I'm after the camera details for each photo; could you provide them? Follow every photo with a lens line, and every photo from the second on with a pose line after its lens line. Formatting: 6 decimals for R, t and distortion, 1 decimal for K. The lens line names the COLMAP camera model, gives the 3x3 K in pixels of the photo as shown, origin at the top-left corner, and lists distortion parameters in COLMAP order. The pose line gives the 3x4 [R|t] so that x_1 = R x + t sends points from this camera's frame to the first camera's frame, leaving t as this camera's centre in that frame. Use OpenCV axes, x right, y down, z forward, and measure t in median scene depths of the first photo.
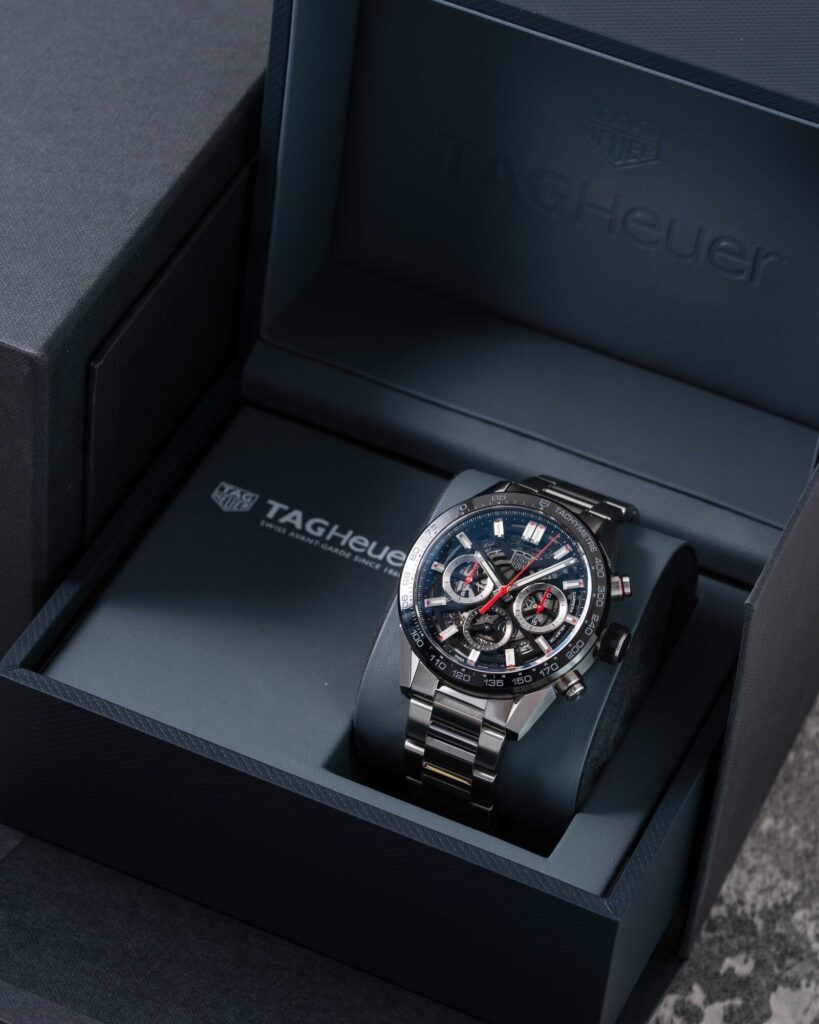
lens RADIAL K [[4744.7, 0, 409.2], [0, 4744.7, 510.9], [0, 0, 1]] dist [0.122928, 0.000000]
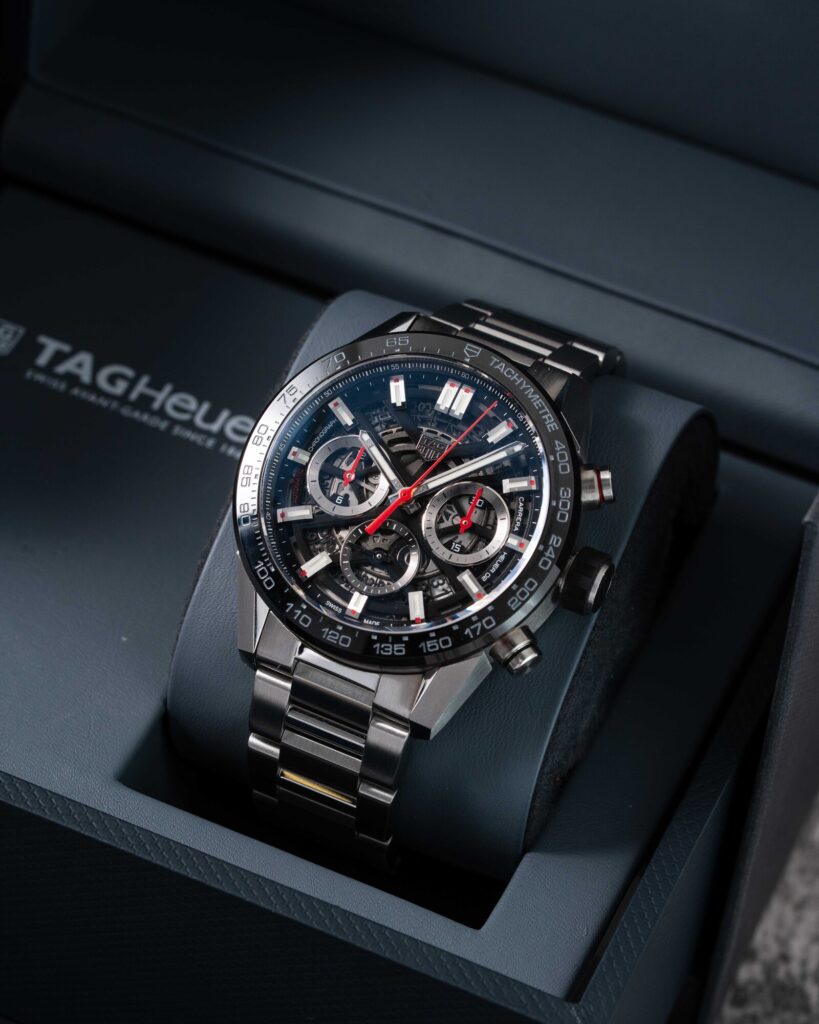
lens RADIAL K [[4744.7, 0, 406.1], [0, 4744.7, 513.7], [0, 0, 1]] dist [0.122928, 0.000000]
pose [[0.999957, -0.006297, 0.006743, 0.015638], [0.005879, 0.998159, 0.060358, -0.017499], [-0.007110, -0.060316, 0.998154, 0.385095]]
